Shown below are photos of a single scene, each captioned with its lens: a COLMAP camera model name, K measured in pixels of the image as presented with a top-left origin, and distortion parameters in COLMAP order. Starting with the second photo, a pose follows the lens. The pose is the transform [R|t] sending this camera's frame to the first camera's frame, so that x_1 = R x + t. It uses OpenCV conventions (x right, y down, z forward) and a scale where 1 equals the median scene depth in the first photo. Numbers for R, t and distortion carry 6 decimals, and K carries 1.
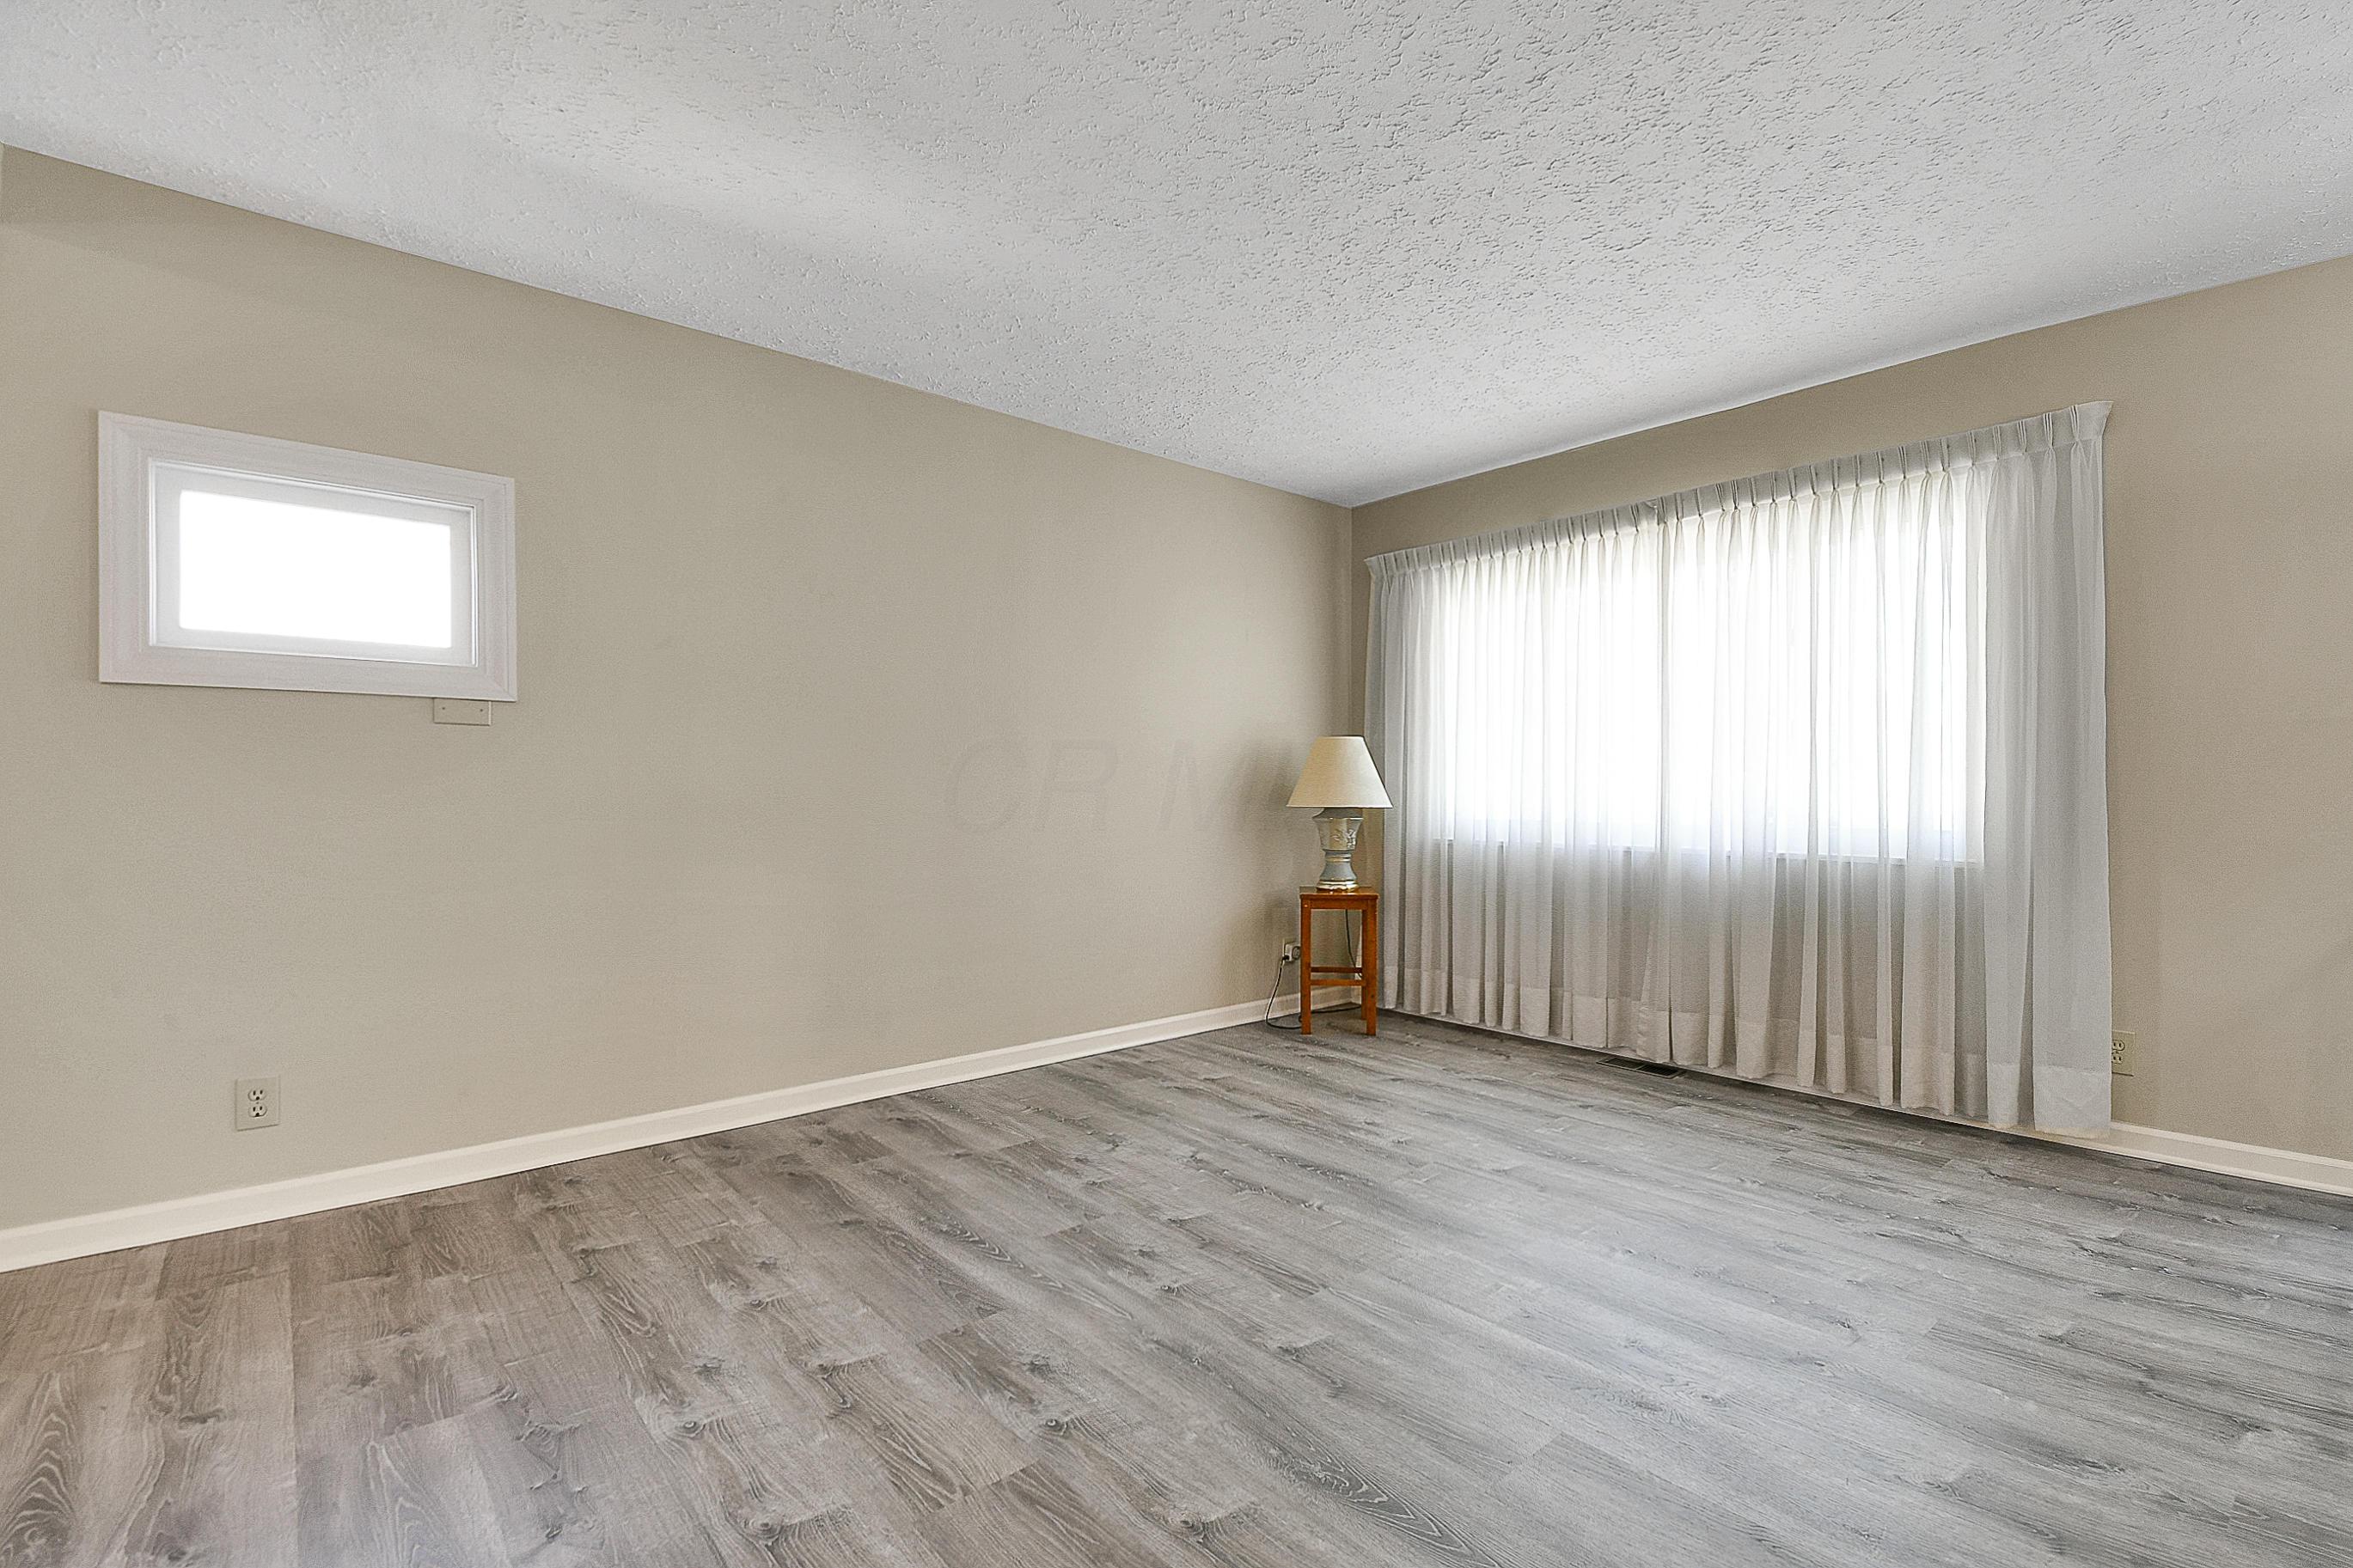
lens RADIAL K [[1047.7, 0, 1226.0], [0, 1047.7, 803.9], [0, 0, 1]] dist [0.000187, -0.009220]
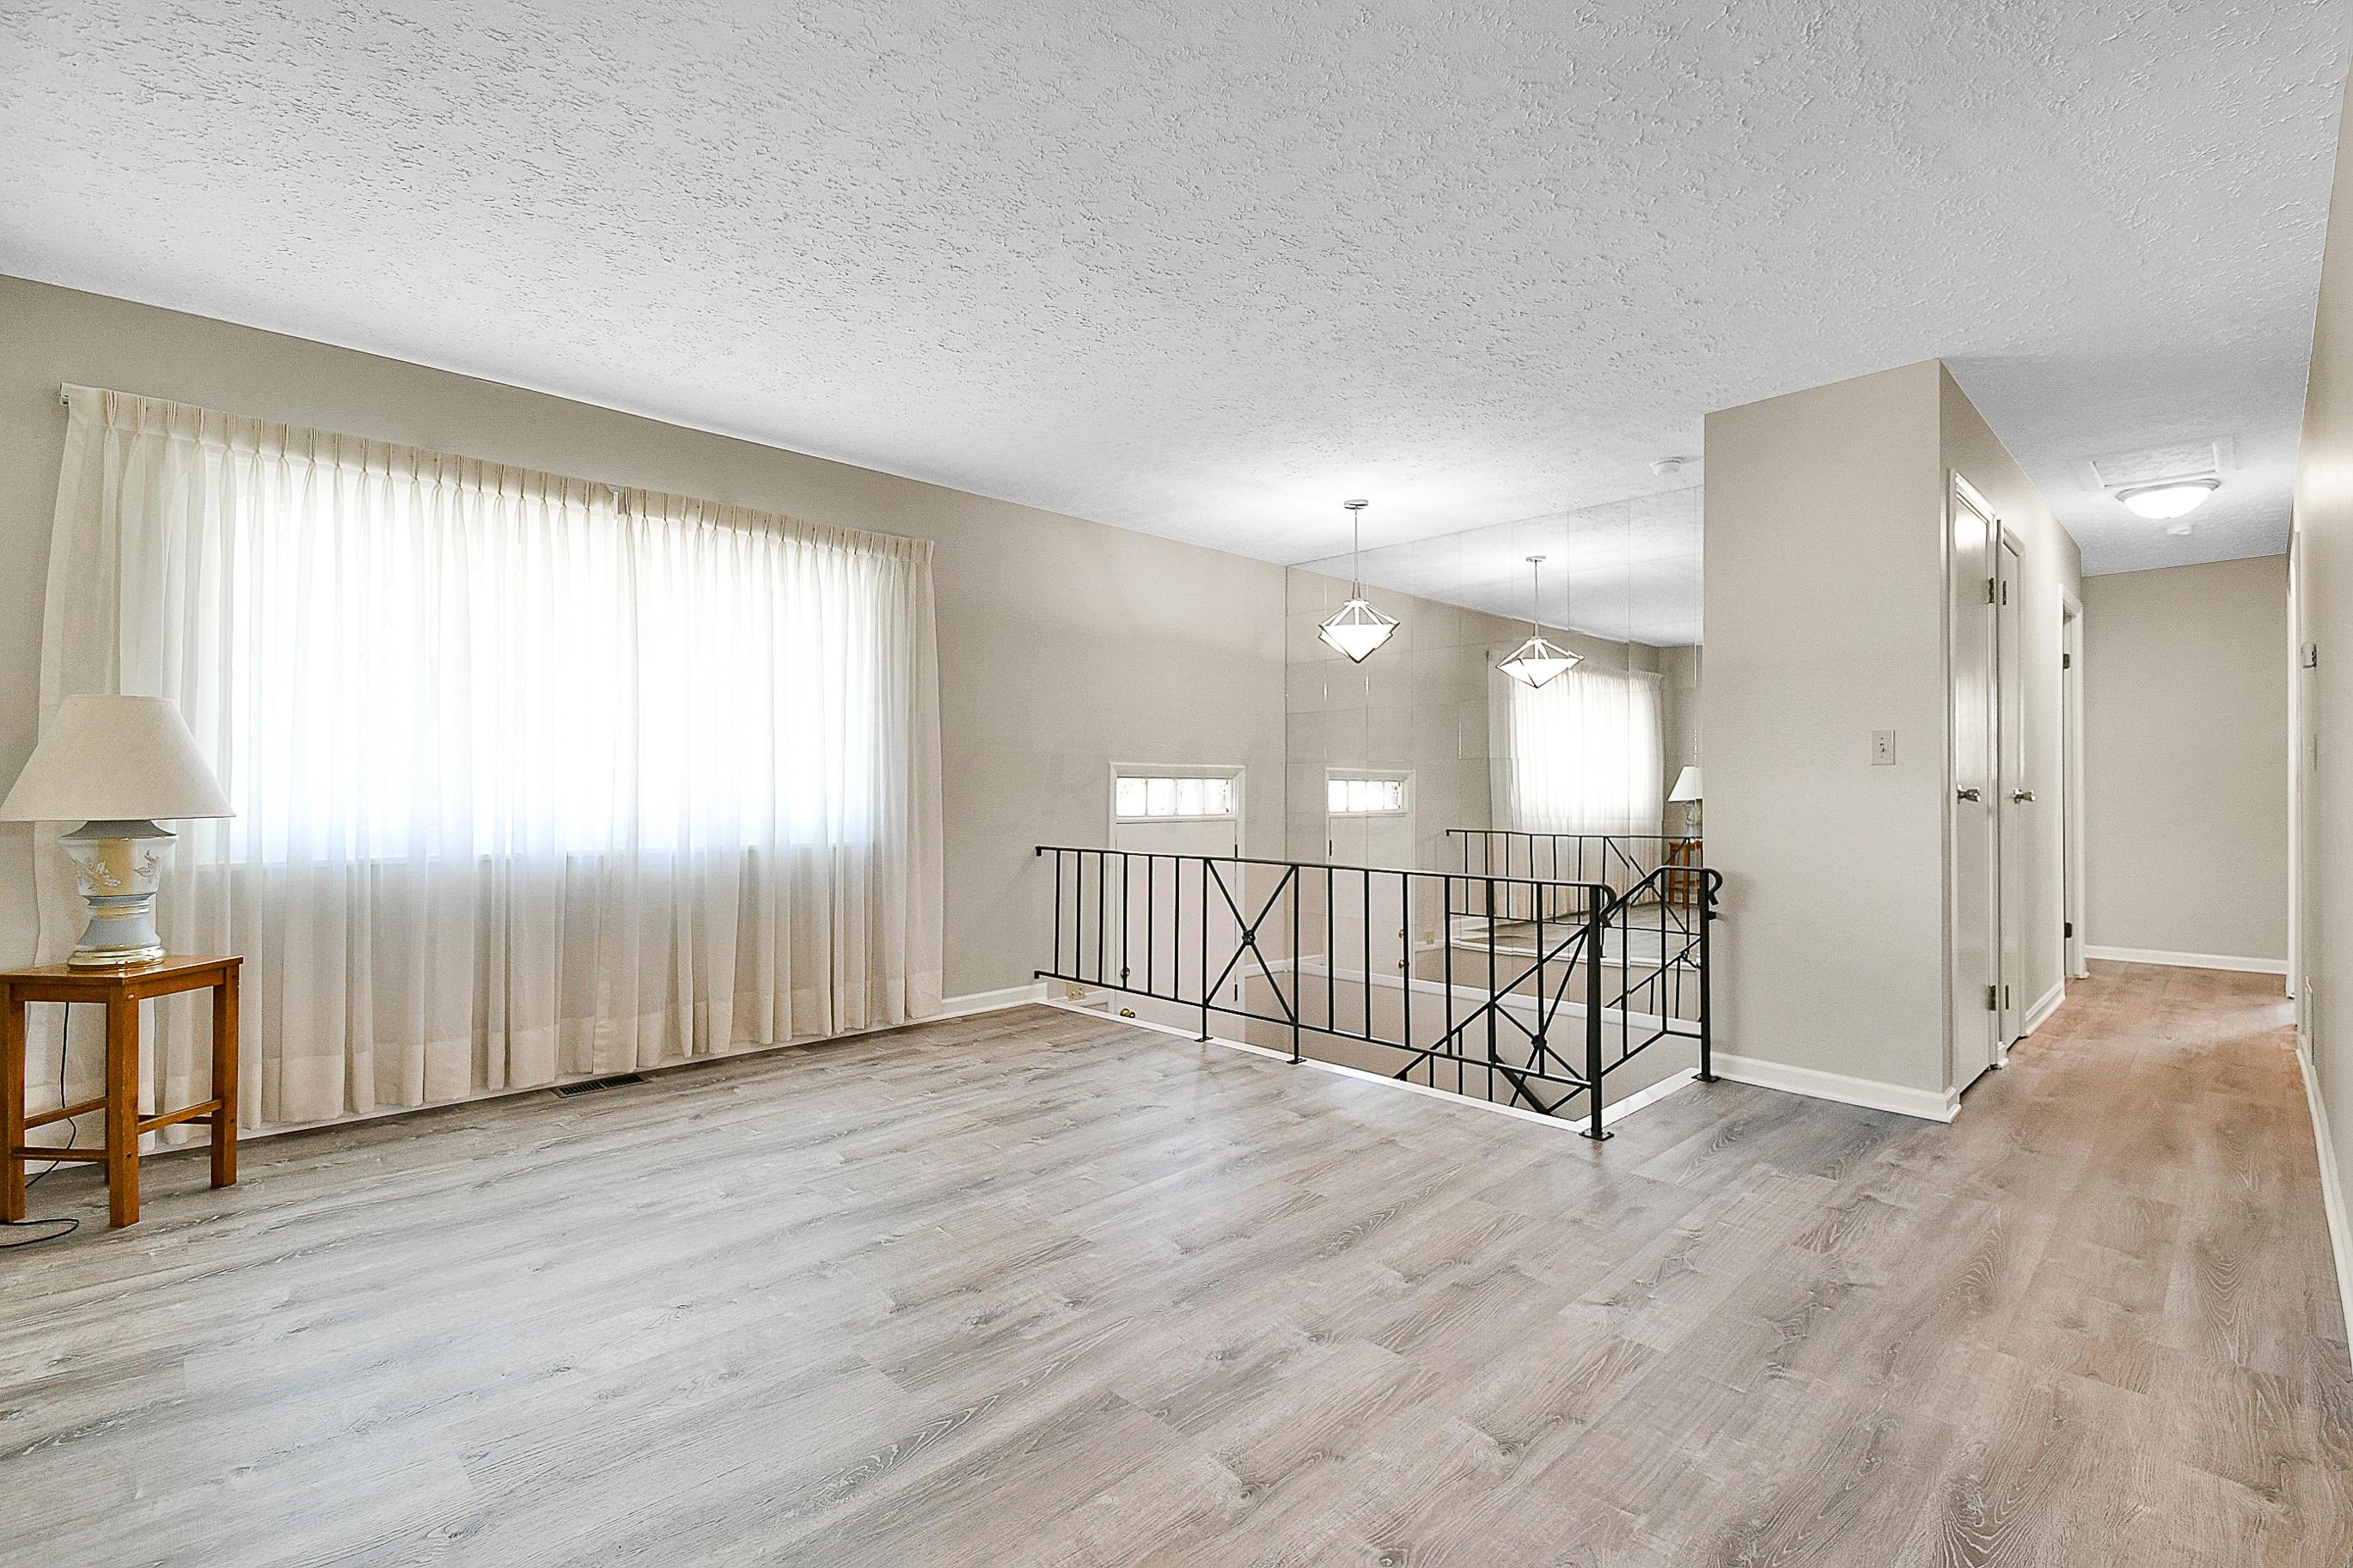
lens RADIAL K [[1056.1, 0, 1202.0], [0, 1056.1, 789.9], [0, 0, 1]] dist [0.028283, -0.026728]
pose [[-0.040111, -0.003775, 0.999188, -0.736926], [0.010327, 0.999938, 0.004192, -0.014466], [-0.999142, 0.010486, -0.040069, 0.639904]]
